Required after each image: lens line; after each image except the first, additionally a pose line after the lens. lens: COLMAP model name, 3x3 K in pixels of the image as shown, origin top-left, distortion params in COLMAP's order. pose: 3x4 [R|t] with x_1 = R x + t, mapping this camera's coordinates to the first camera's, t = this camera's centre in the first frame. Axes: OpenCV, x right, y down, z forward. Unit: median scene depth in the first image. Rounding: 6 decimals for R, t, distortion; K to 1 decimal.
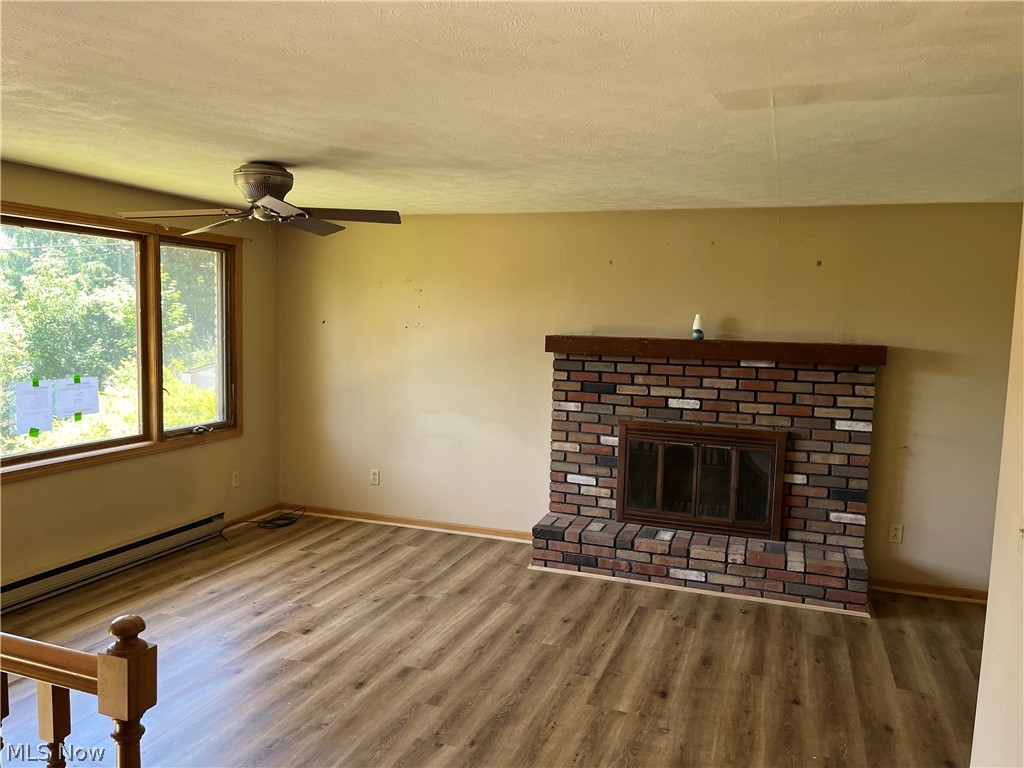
lens RADIAL K [[782.6, 0, 511.8], [0, 782.6, 391.0], [0, 0, 1]] dist [0.041134, -0.018960]
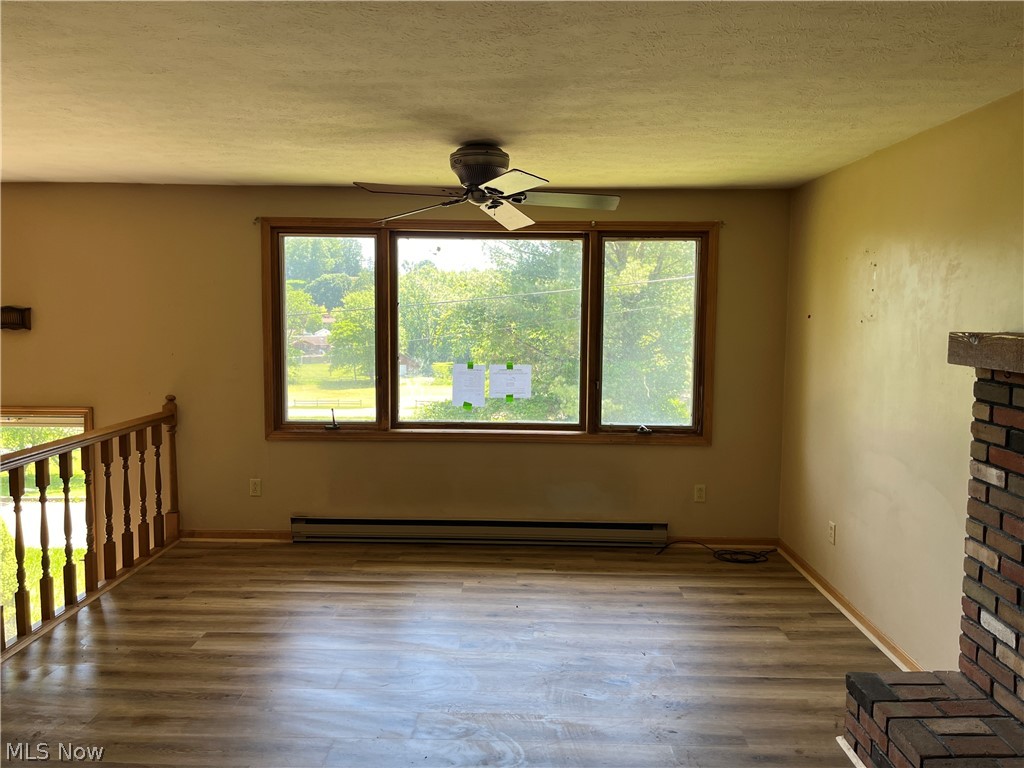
lens RADIAL K [[782.6, 0, 512.1], [0, 782.6, 380.1], [0, 0, 1]] dist [0.041134, -0.018960]
pose [[0.318248, 0.064366, -0.945820, 0.451558], [-0.092779, 0.995018, 0.036496, -0.030790], [0.943457, 0.076137, 0.322634, 0.546169]]
